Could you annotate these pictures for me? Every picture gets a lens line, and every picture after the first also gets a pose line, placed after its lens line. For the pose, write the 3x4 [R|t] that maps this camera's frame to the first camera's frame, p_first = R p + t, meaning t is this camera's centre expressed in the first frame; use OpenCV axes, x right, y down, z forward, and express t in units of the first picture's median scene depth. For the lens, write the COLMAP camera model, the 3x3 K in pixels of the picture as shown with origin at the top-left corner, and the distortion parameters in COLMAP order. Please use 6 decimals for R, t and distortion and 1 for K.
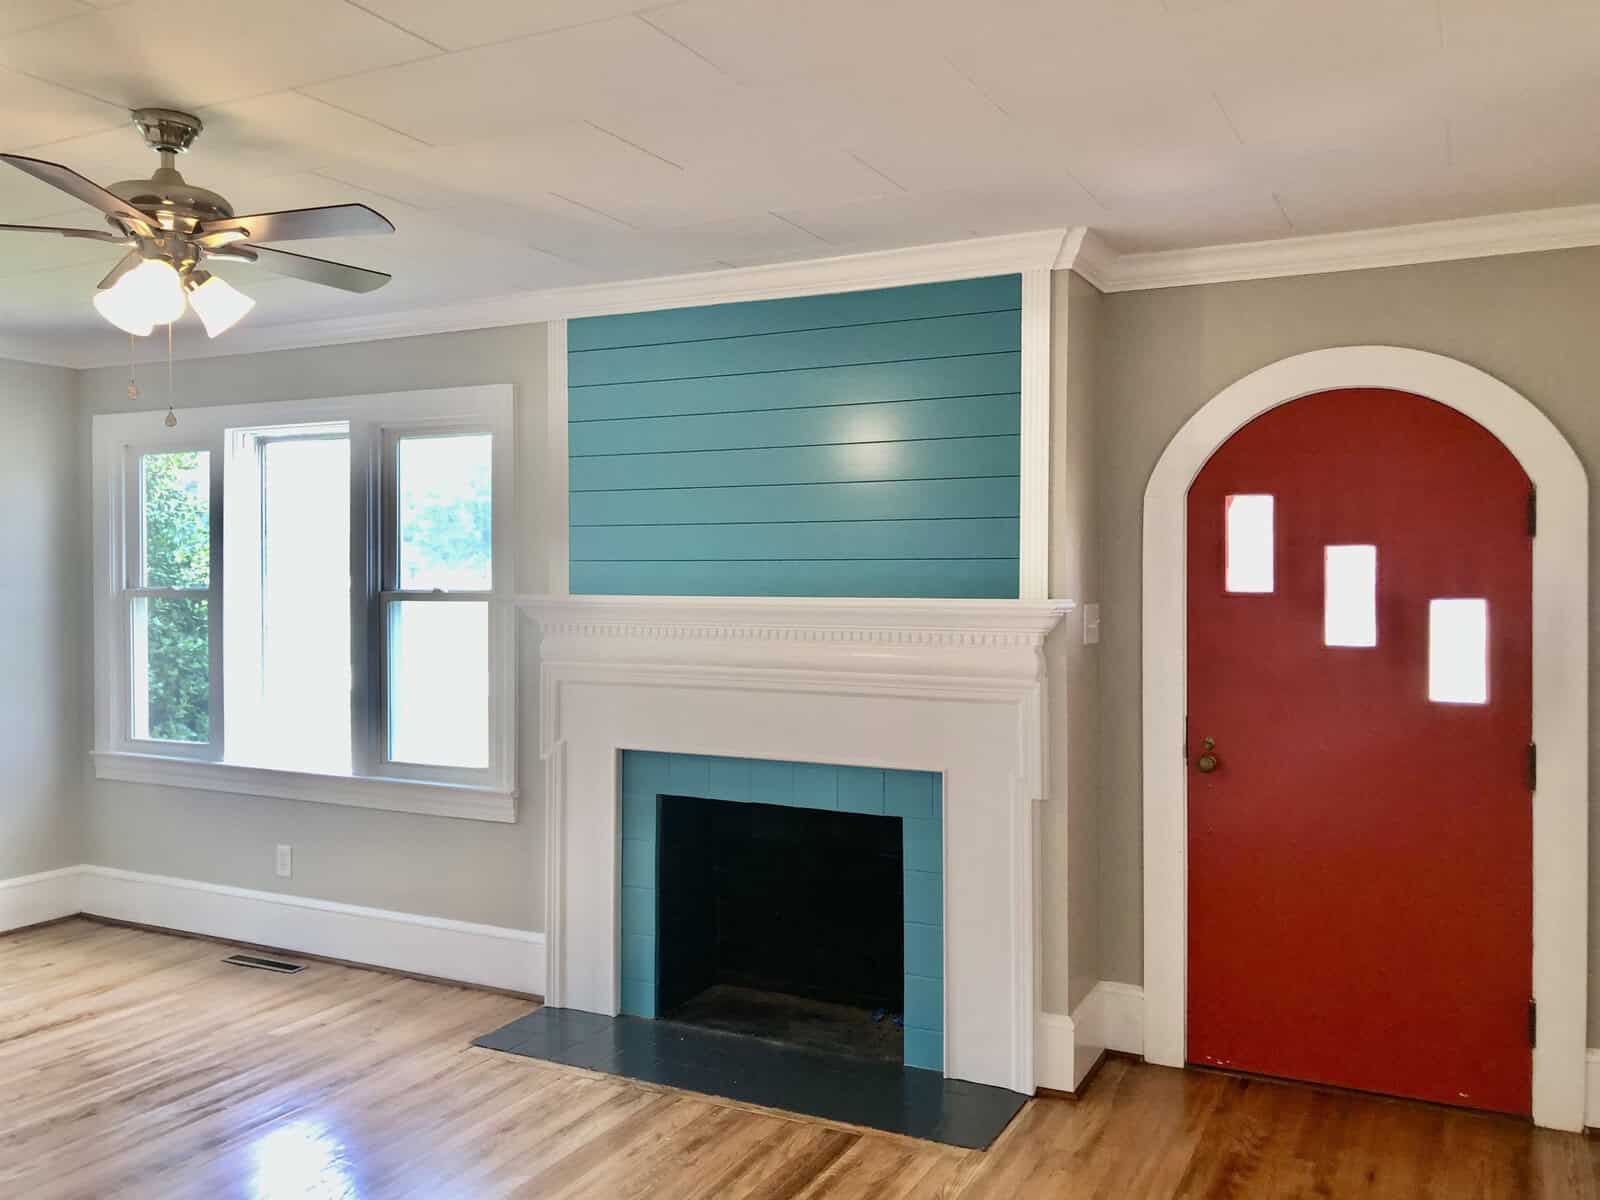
lens RADIAL K [[1341.7, 0, 677.0], [0, 1341.7, 580.3], [0, 0, 1]] dist [0.034426, 0.002152]
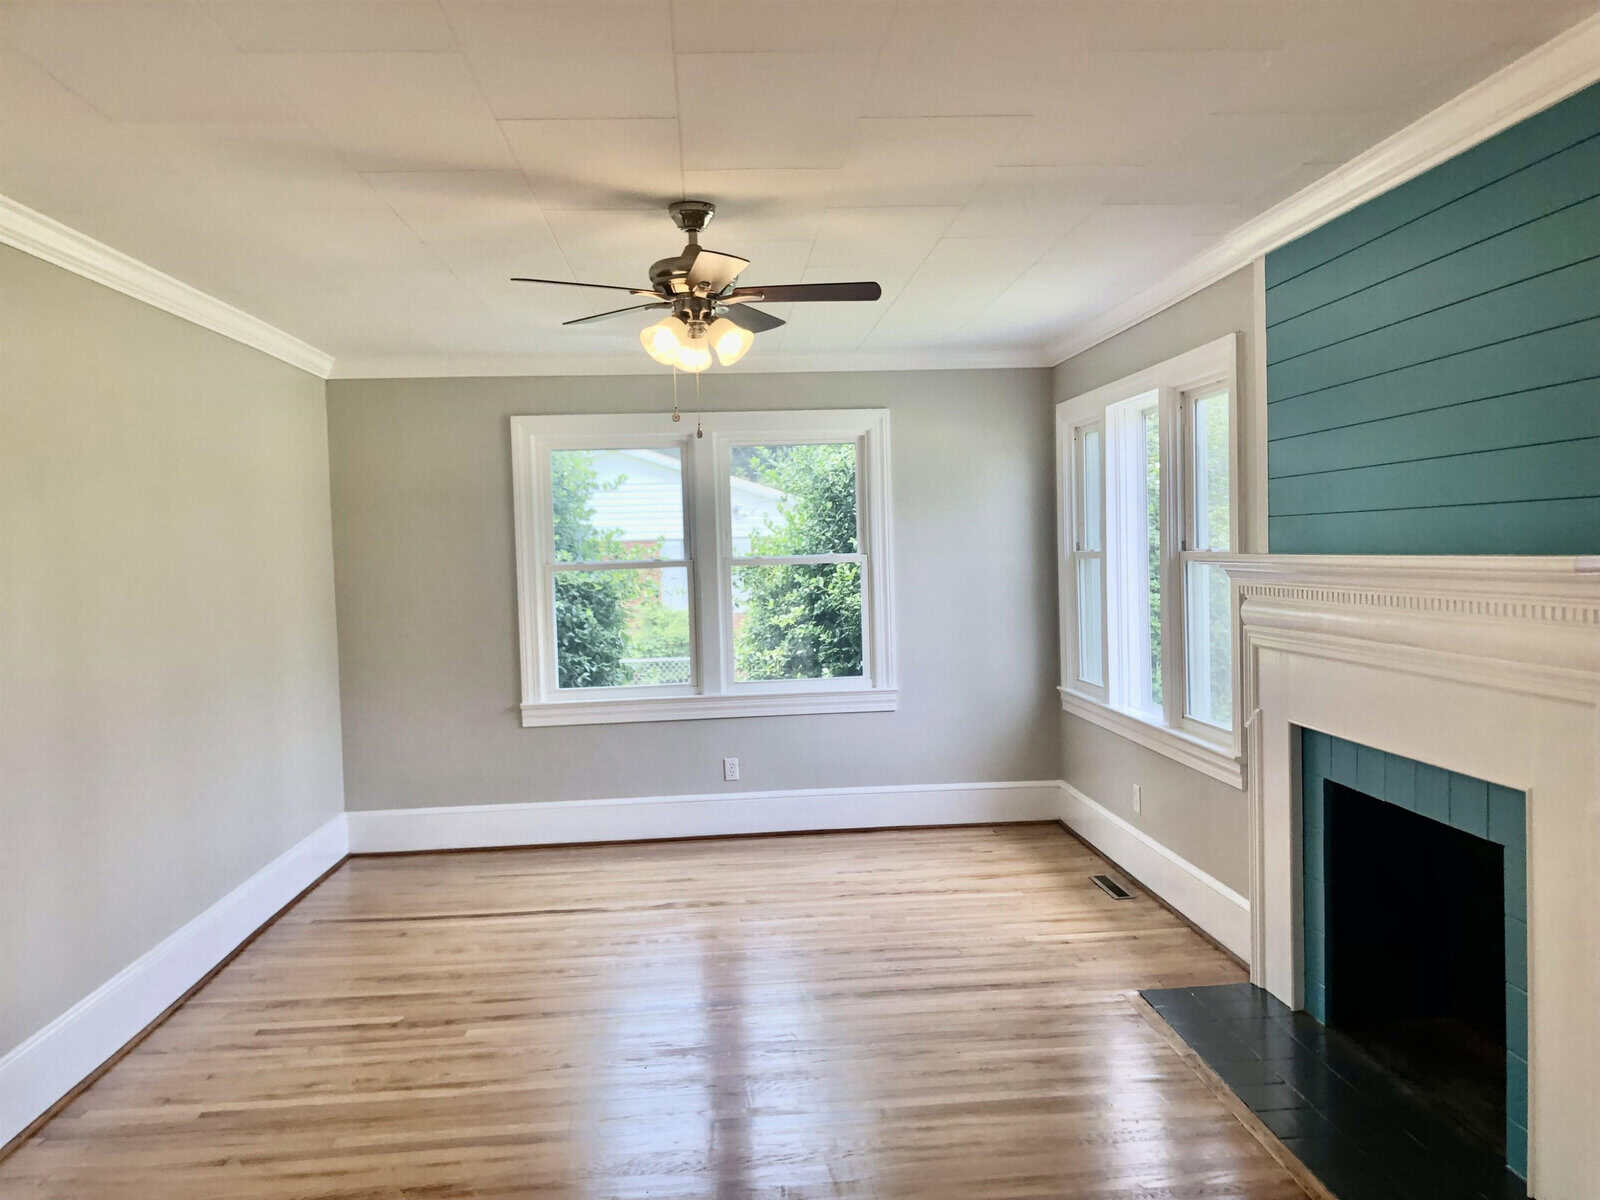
lens RADIAL K [[1267.1, 0, 821.0], [0, 1267.1, 606.4], [0, 0, 1]] dist [0.012863, 0.001767]
pose [[0.563838, 0.021963, -0.825593, 0.482536], [0.024727, 0.998749, 0.043457, 0.000636], [0.825515, -0.044917, 0.562590, 0.252564]]
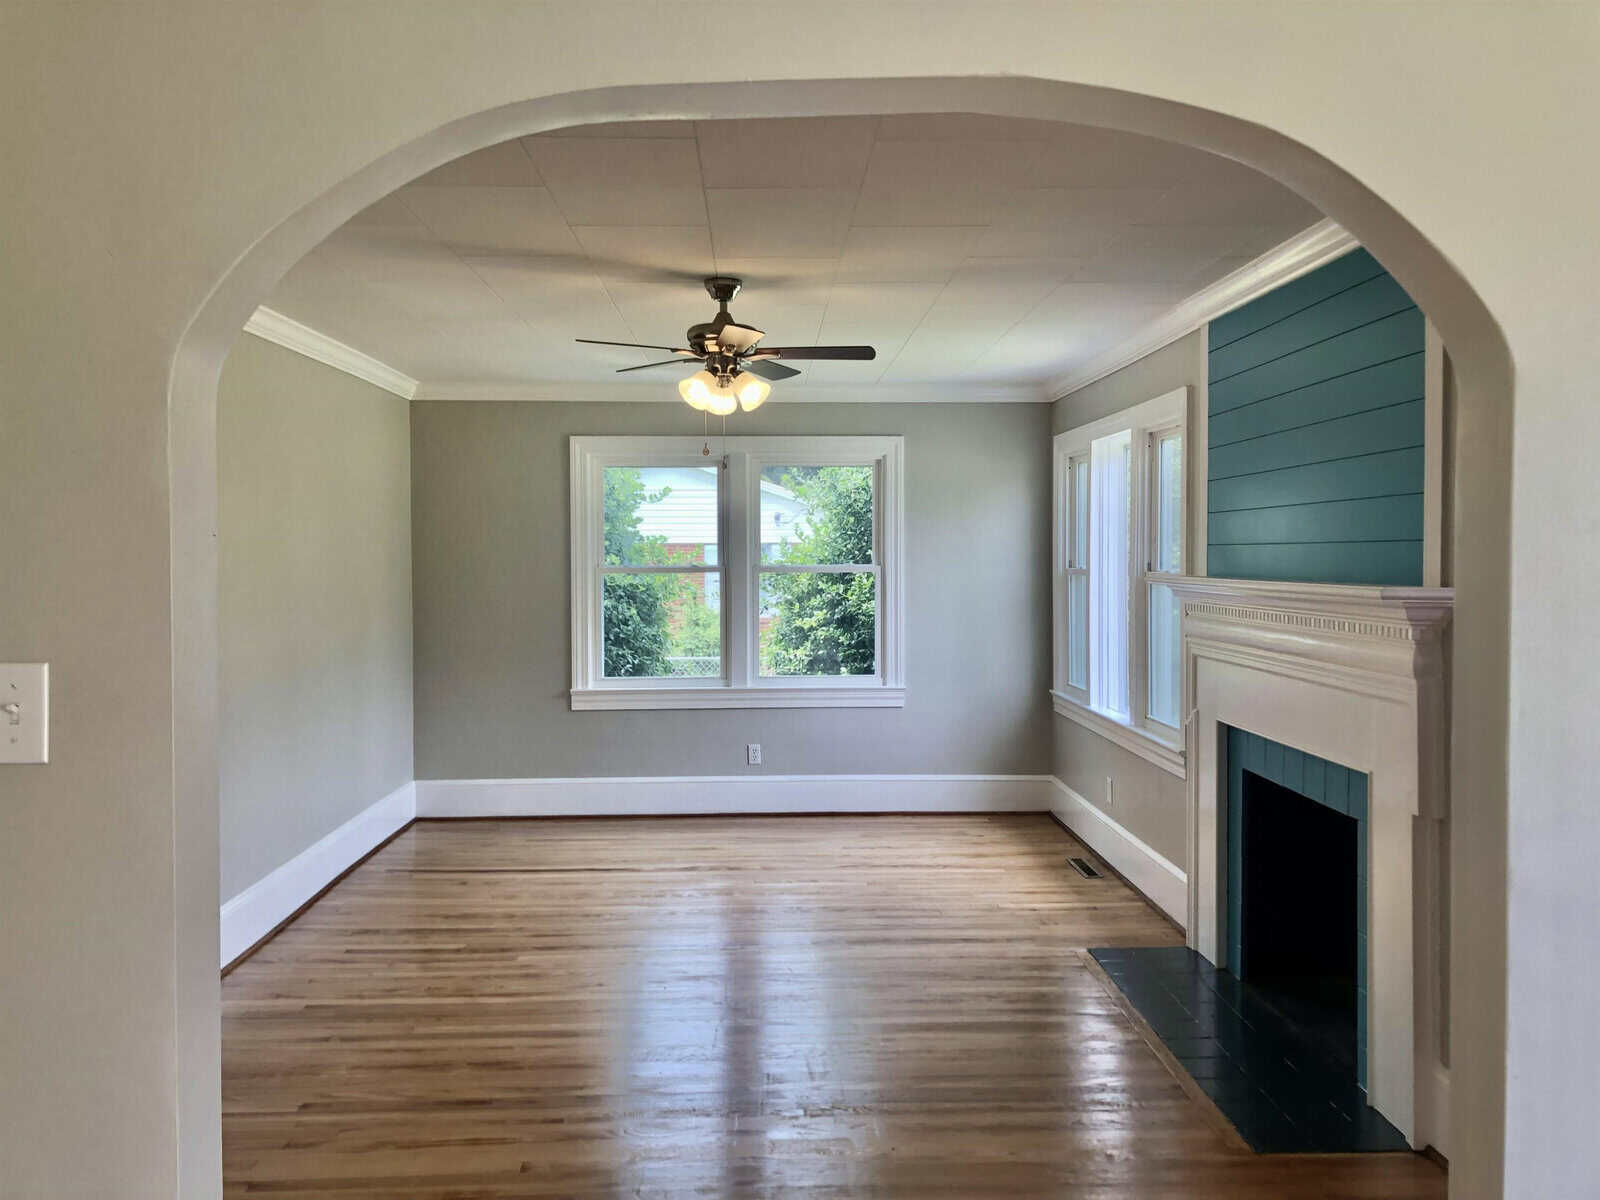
lens RADIAL K [[1263.3, 0, 794.2], [0, 1263.3, 588.6], [0, 0, 1]] dist [0.098751, -0.165451]
pose [[0.515197, 0.021675, -0.856797, 0.647476], [-0.001155, 0.999697, 0.024596, -0.005094], [0.857071, -0.011683, 0.515066, 0.184303]]
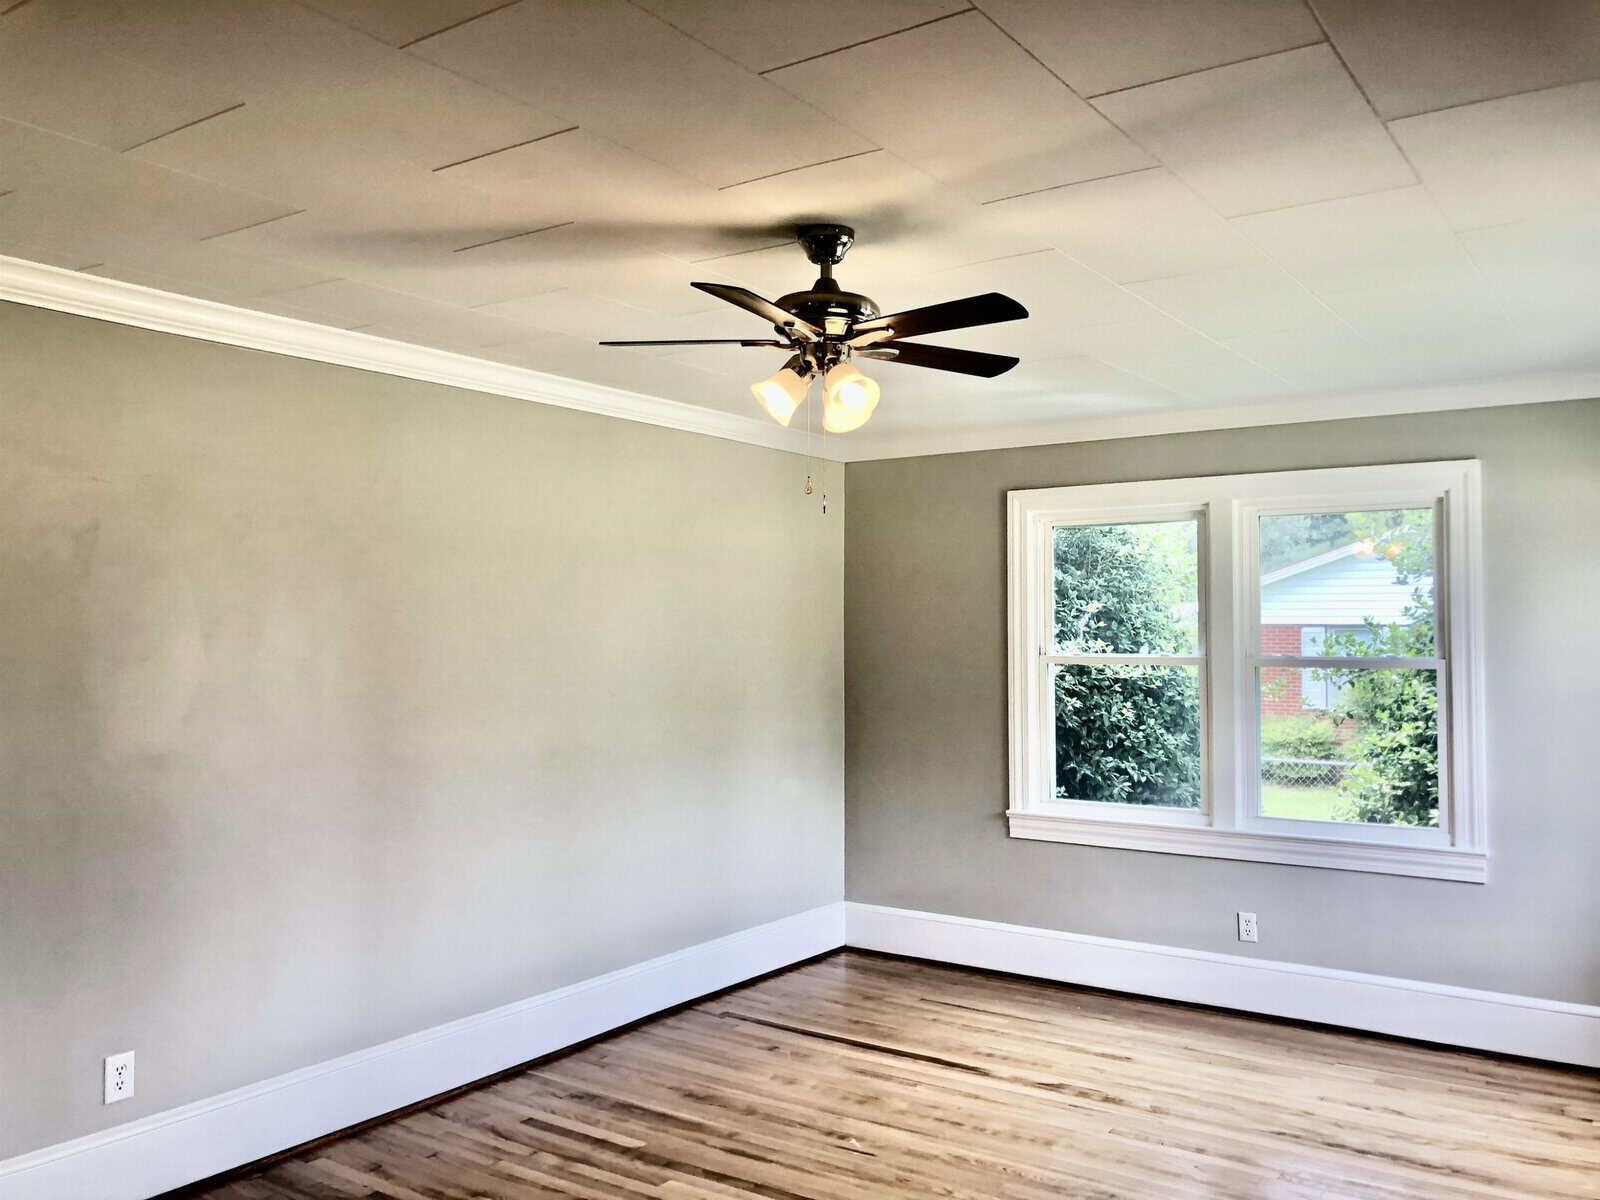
lens RADIAL K [[1291.7, 0, 867.6], [0, 1291.7, 595.2], [0, 0, 1]] dist [0.111500, -0.168700]
pose [[-0.069216, -0.032345, -0.997077, 0.433448], [-0.008084, 0.999460, -0.031861, -0.009843], [0.997569, 0.005855, -0.069440, 0.723793]]
